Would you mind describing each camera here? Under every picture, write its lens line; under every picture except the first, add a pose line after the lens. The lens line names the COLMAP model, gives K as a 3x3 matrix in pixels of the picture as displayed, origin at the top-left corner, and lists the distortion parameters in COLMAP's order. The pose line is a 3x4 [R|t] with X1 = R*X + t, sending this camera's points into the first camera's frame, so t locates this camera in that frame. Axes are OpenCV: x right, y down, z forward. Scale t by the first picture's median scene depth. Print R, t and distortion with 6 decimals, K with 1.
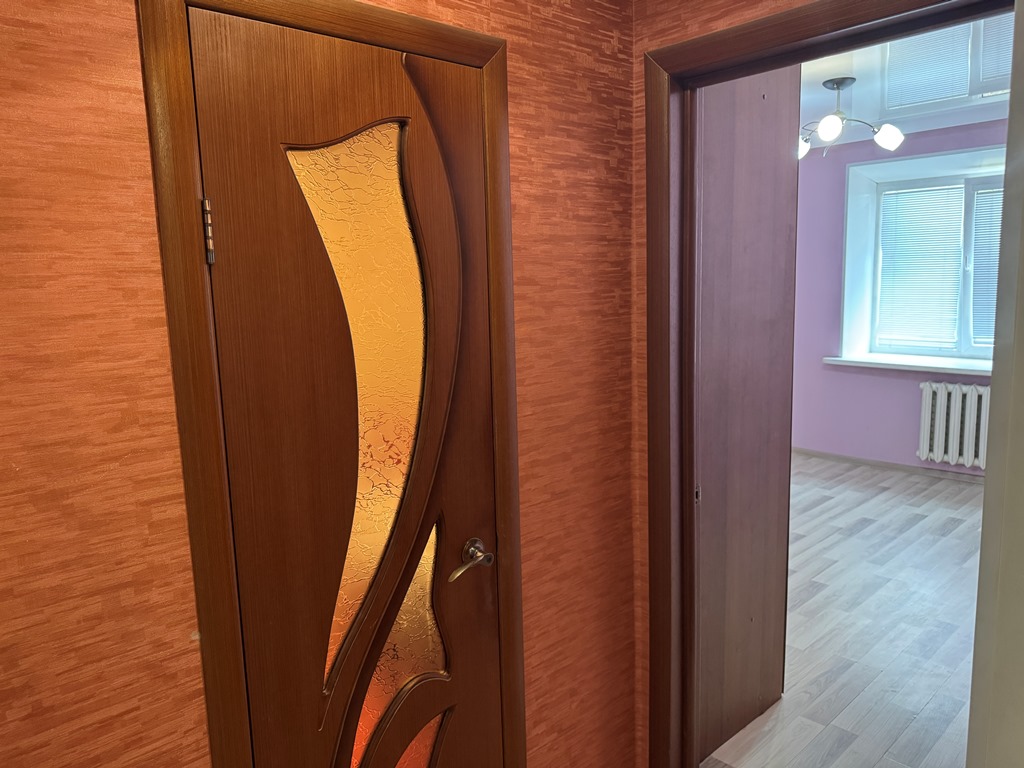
lens RADIAL K [[720.8, 0, 528.8], [0, 720.8, 389.0], [0, 0, 1]] dist [0.075014, -0.109317]
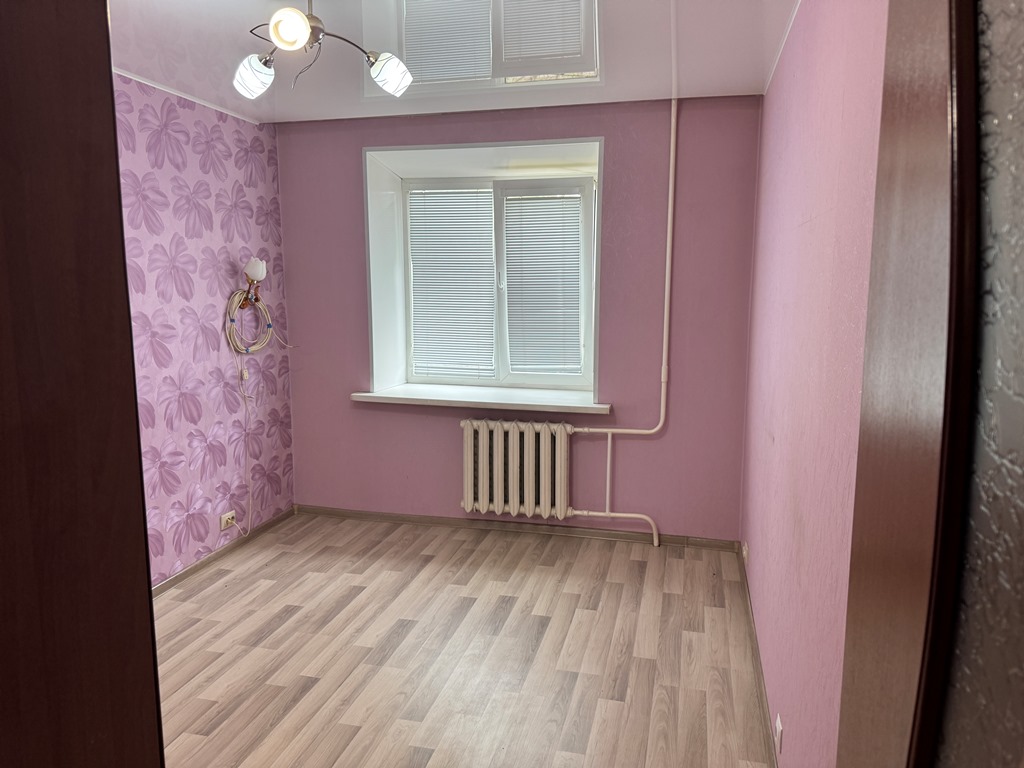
lens RADIAL K [[720.8, 0, 515.7], [0, 720.8, 384.8], [0, 0, 1]] dist [0.075014, -0.109317]
pose [[0.844436, -0.042551, 0.533964, 0.152469], [0.053449, 0.998558, -0.004953, -0.042658], [-0.532984, 0.032722, 0.845493, 0.269822]]
